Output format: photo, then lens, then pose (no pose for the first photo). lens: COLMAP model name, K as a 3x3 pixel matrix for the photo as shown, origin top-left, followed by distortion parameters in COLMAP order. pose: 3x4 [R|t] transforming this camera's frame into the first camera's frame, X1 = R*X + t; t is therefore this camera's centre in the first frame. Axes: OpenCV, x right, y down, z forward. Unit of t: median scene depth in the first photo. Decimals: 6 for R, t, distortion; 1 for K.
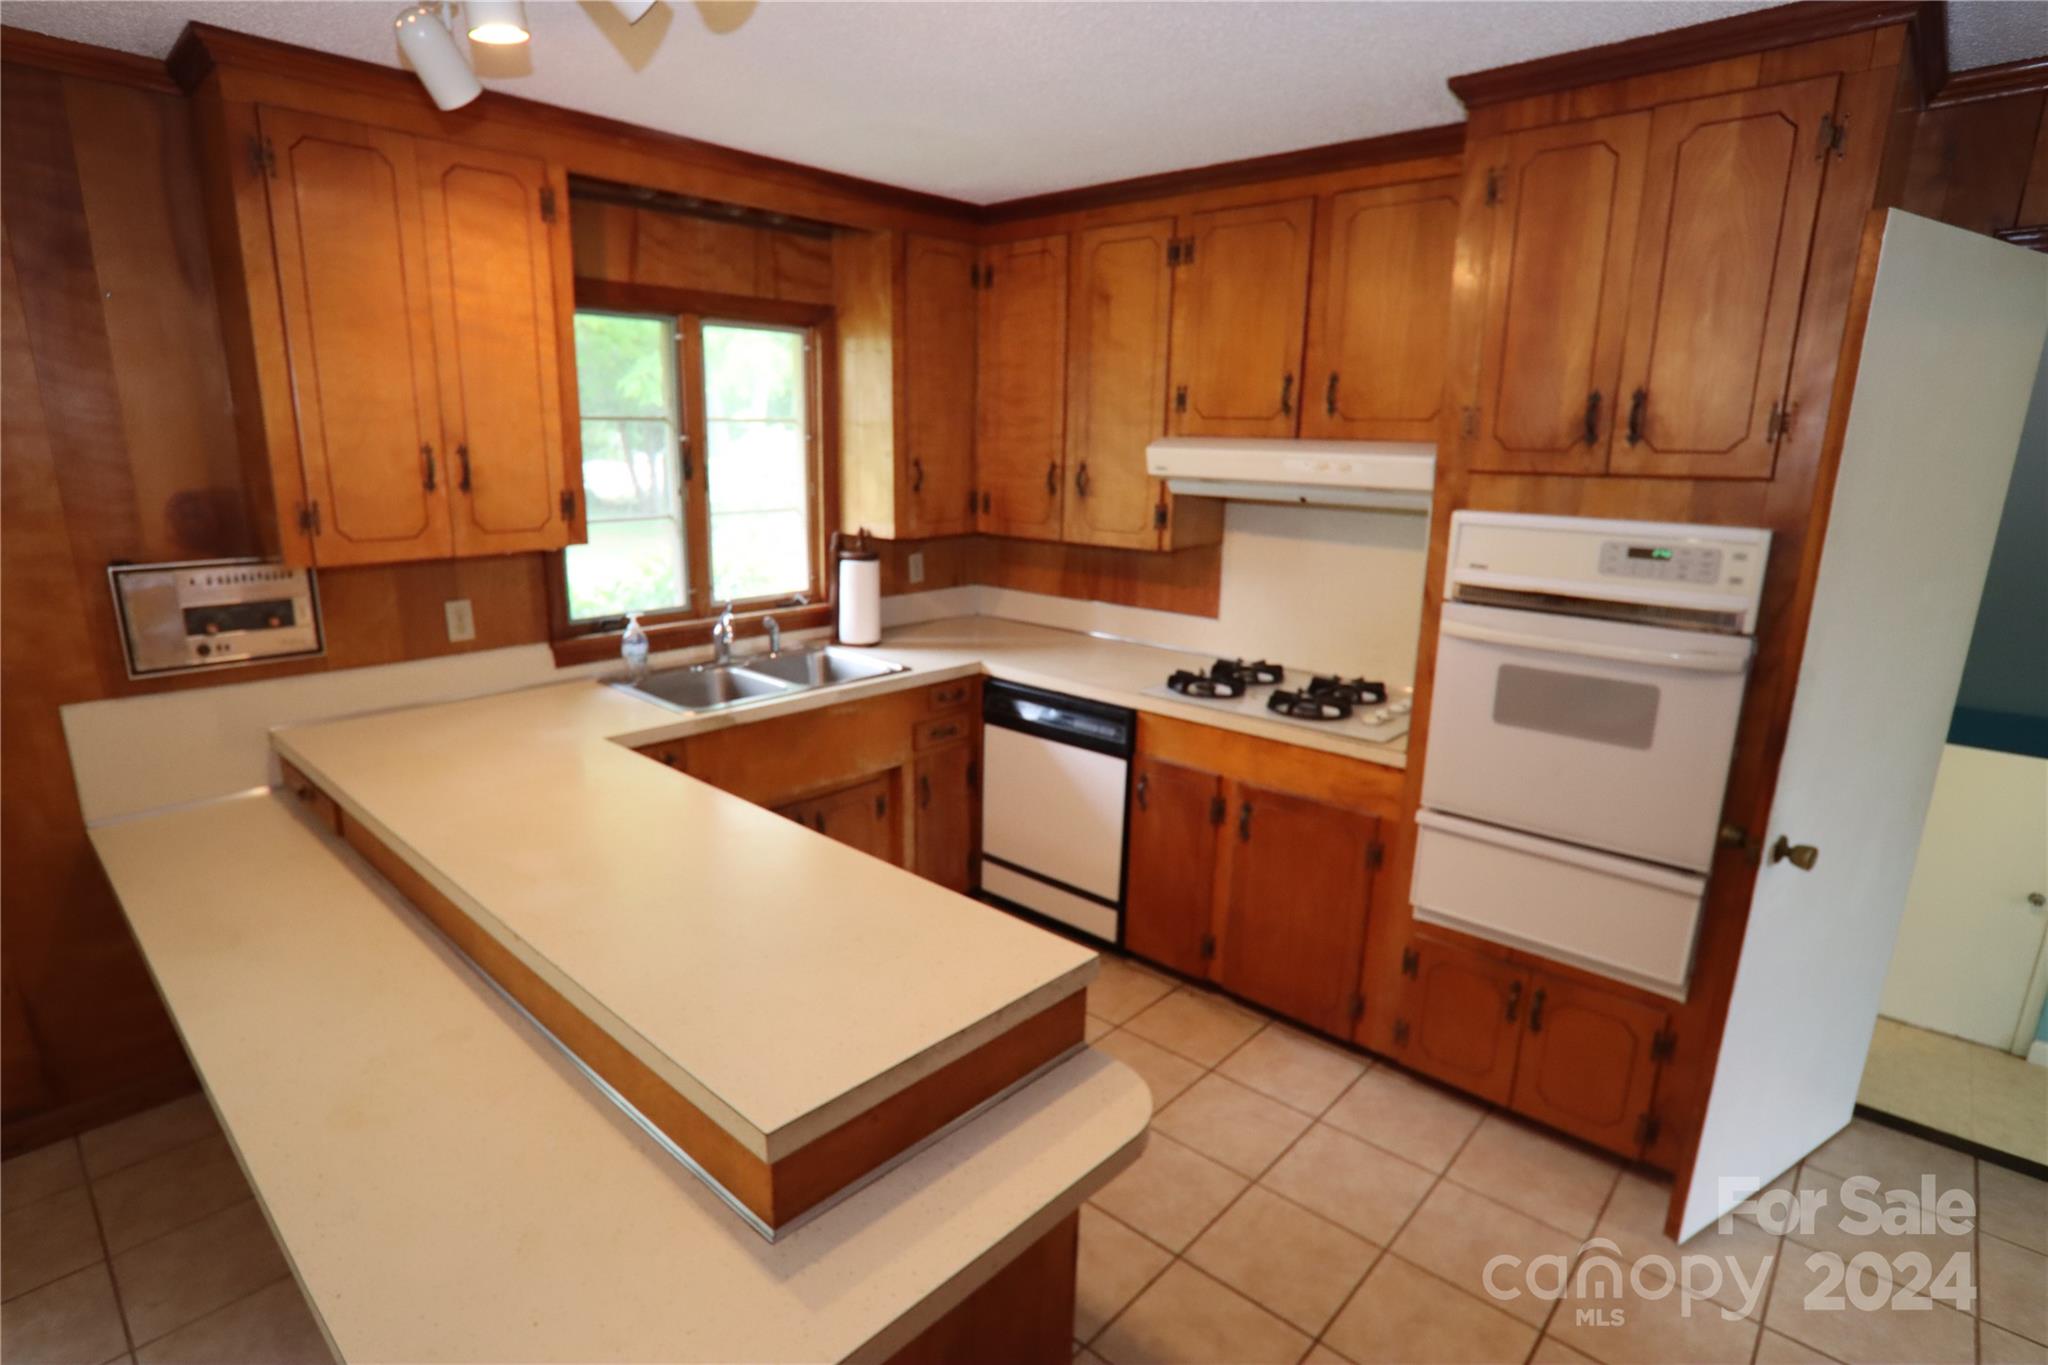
lens RADIAL K [[1046.7, 0, 1009.6], [0, 1046.7, 691.9], [0, 0, 1]] dist [-0.049898, 0.022045]
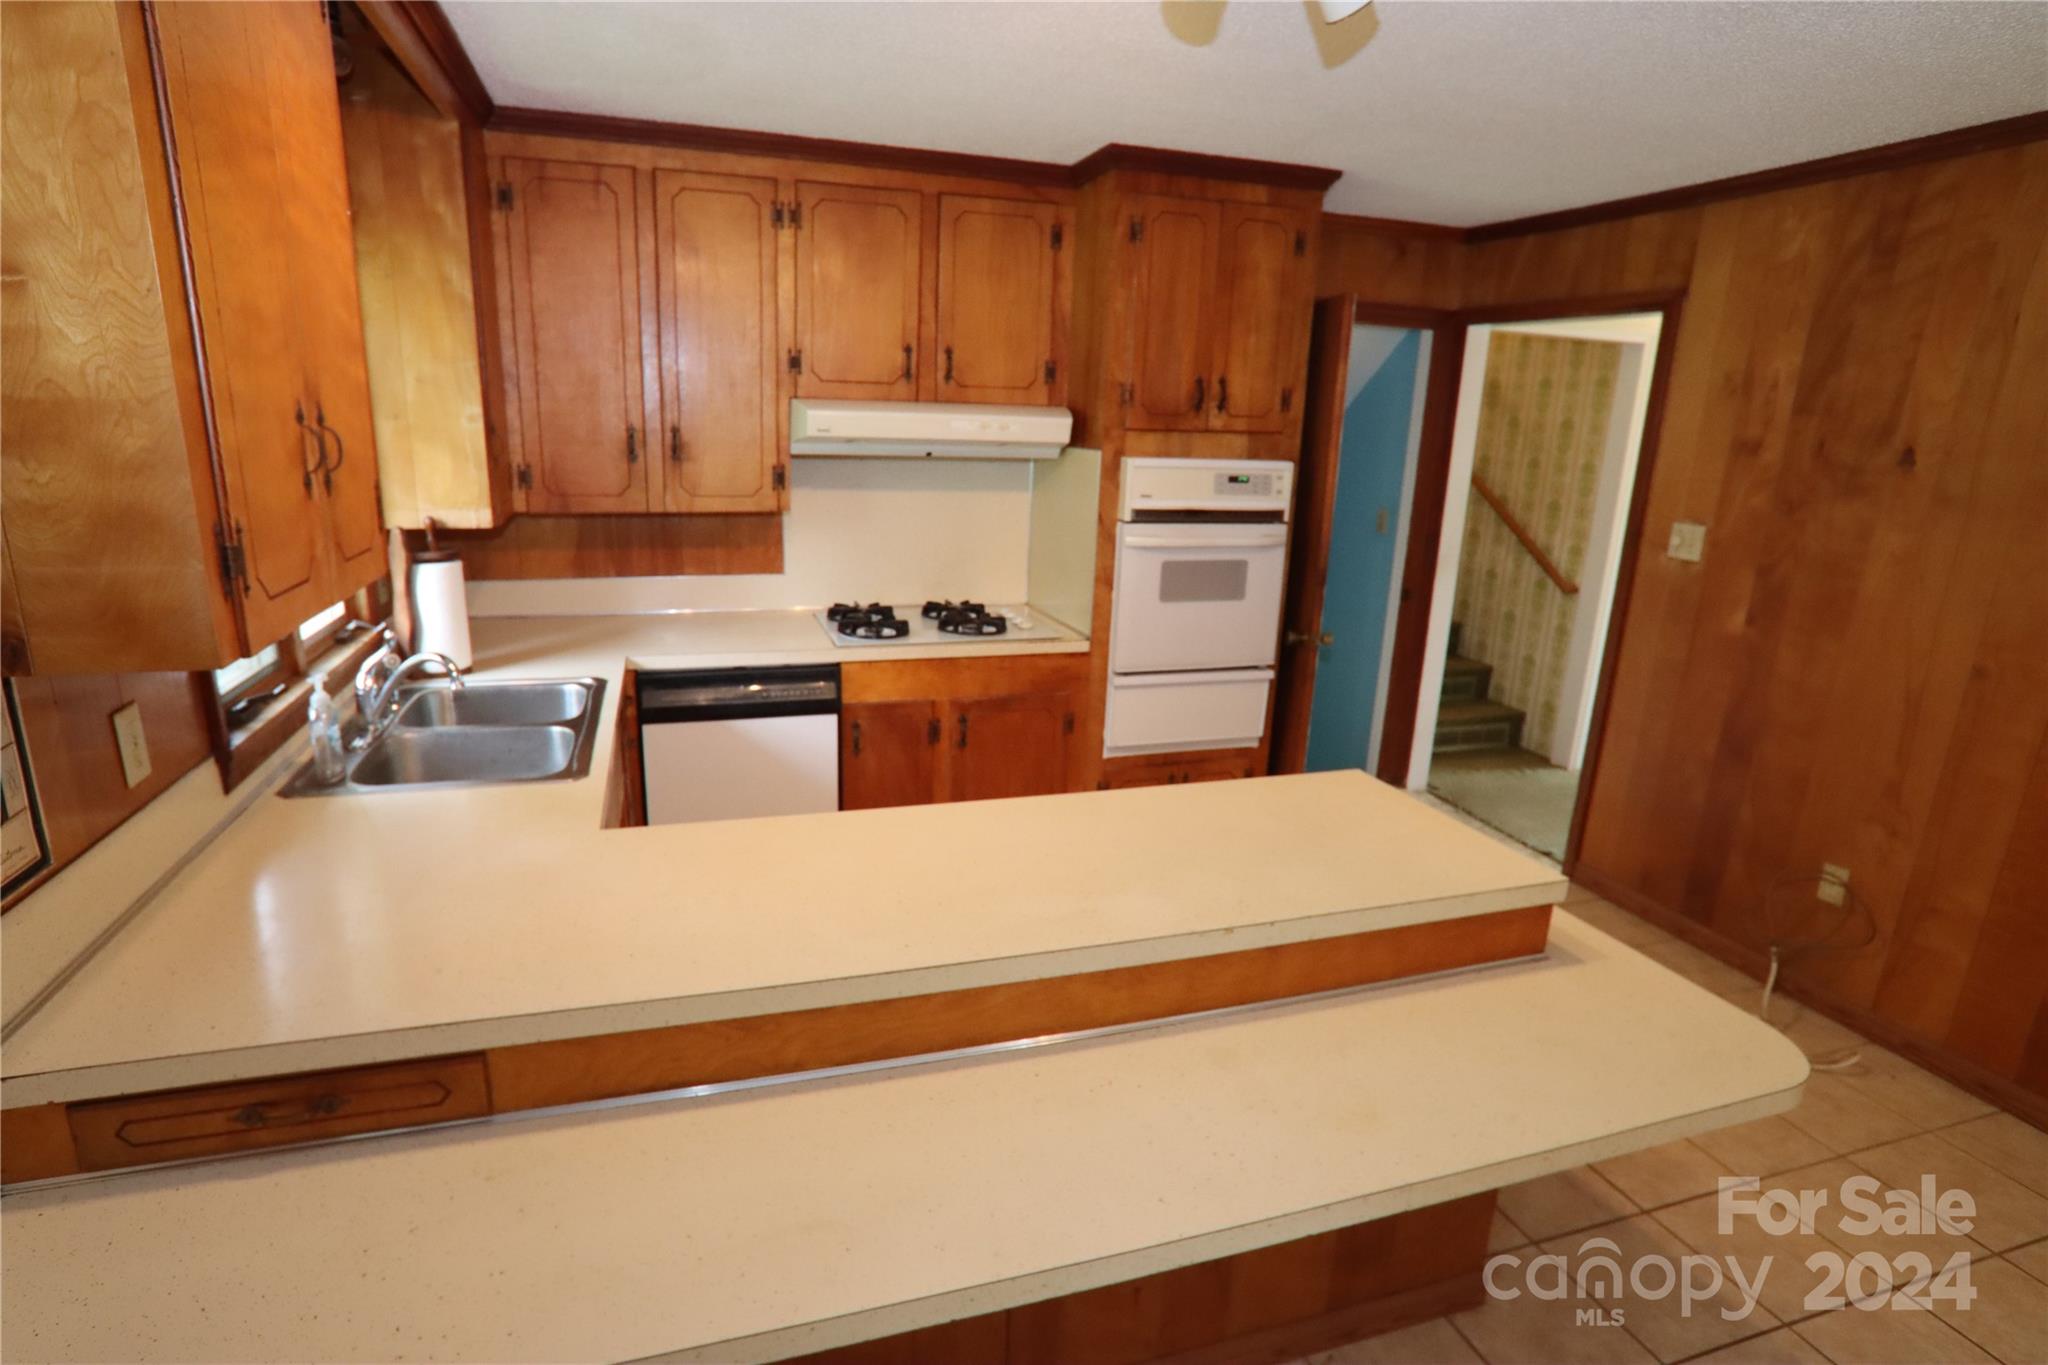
lens RADIAL K [[1046.7, 0, 1004.1], [0, 1046.7, 682.2], [0, 0, 1]] dist [-0.049898, 0.022045]
pose [[0.495051, -0.220205, 0.840496, -0.733613], [0.182431, 0.972131, 0.147241, -0.095542], [-0.849496, 0.080441, 0.521427, 0.345602]]
